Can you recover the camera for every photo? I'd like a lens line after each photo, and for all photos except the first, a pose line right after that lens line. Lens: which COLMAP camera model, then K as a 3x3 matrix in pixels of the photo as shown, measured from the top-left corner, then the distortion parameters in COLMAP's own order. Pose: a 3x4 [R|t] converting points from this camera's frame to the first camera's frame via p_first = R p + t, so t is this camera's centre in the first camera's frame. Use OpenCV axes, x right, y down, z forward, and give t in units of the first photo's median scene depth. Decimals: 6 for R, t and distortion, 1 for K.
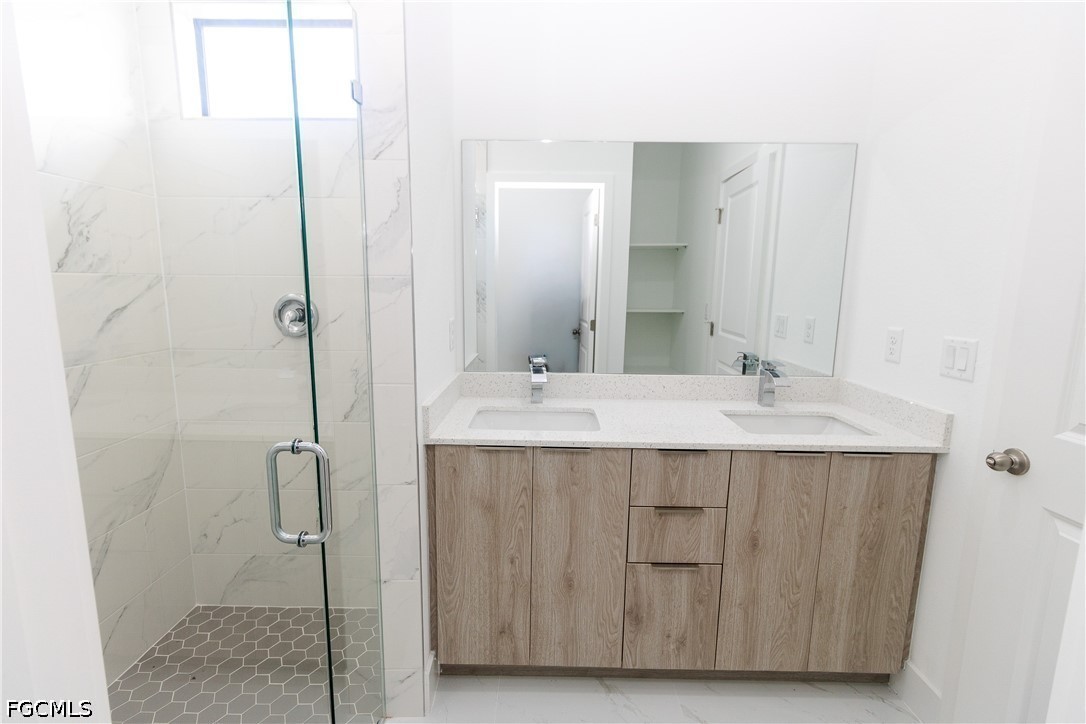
lens RADIAL K [[498.6, 0, 538.7], [0, 498.6, 358.1], [0, 0, 1]] dist [0.001140, 0.001397]
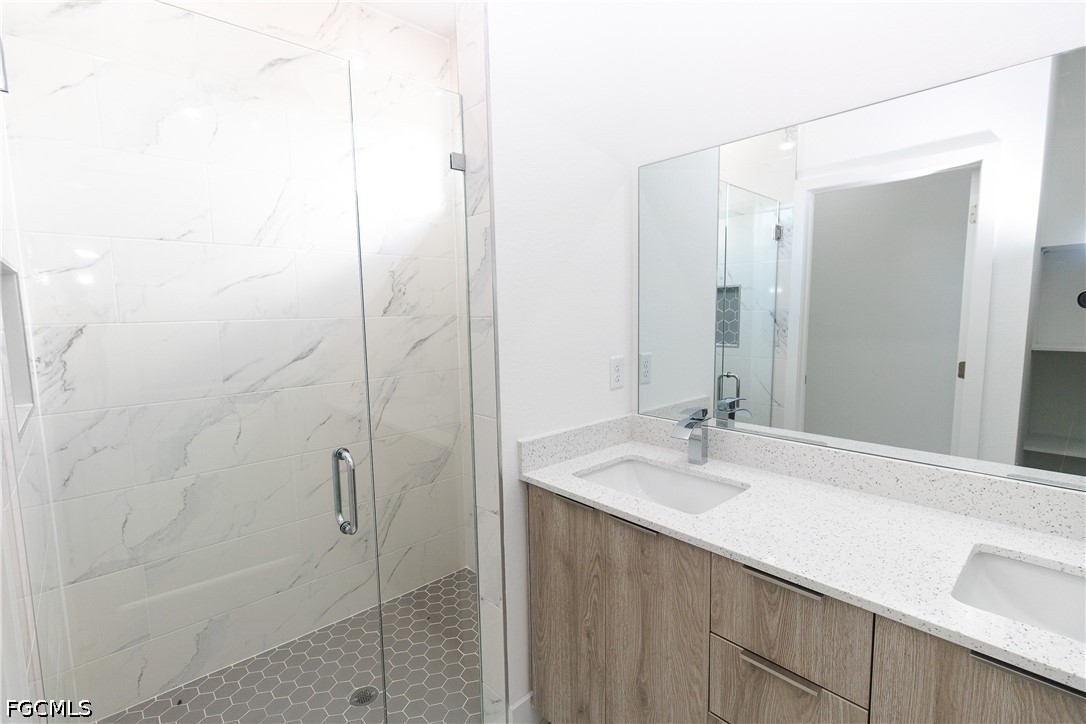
lens RADIAL K [[498.6, 0, 535.4], [0, 498.6, 358.7], [0, 0, 1]] dist [0.001140, 0.001397]
pose [[0.680033, 0.047272, -0.731656, 0.513926], [-0.083310, 0.996438, -0.013052, -0.061184], [0.728433, 0.069831, 0.681549, 0.302867]]
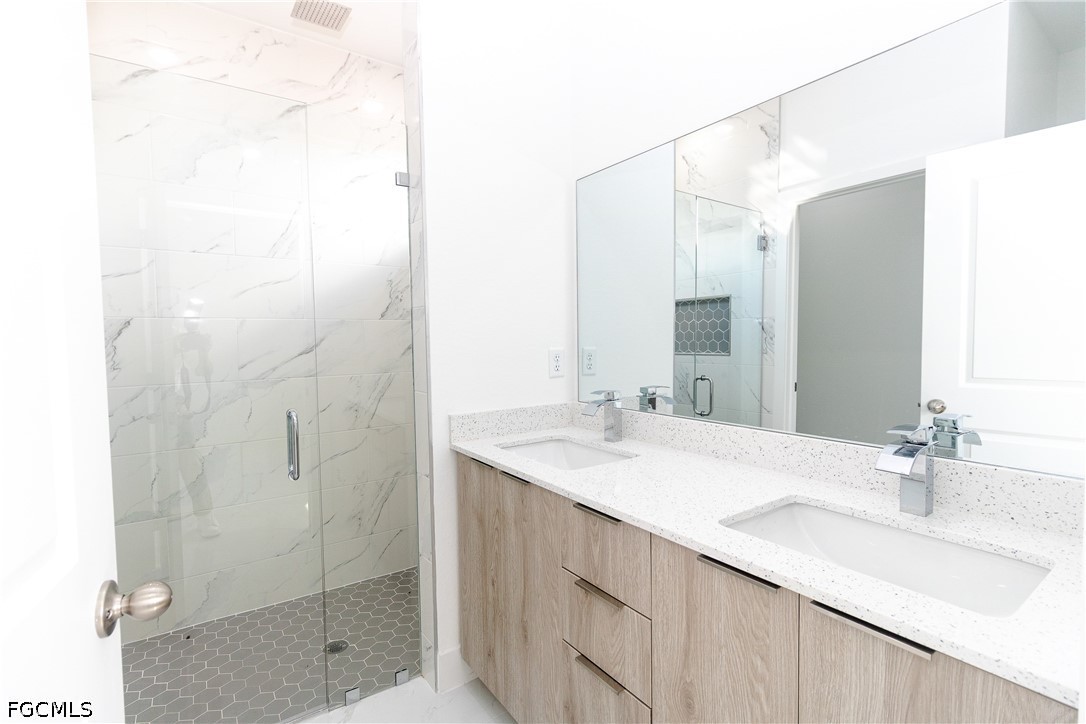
lens RADIAL K [[498.6, 0, 534.2], [0, 498.6, 357.3], [0, 0, 1]] dist [0.001140, 0.001397]
pose [[0.576620, 0.012462, -0.816918, 0.819587], [-0.101901, 0.993173, -0.056776, 0.006354], [0.810633, 0.115983, 0.573953, 0.449875]]
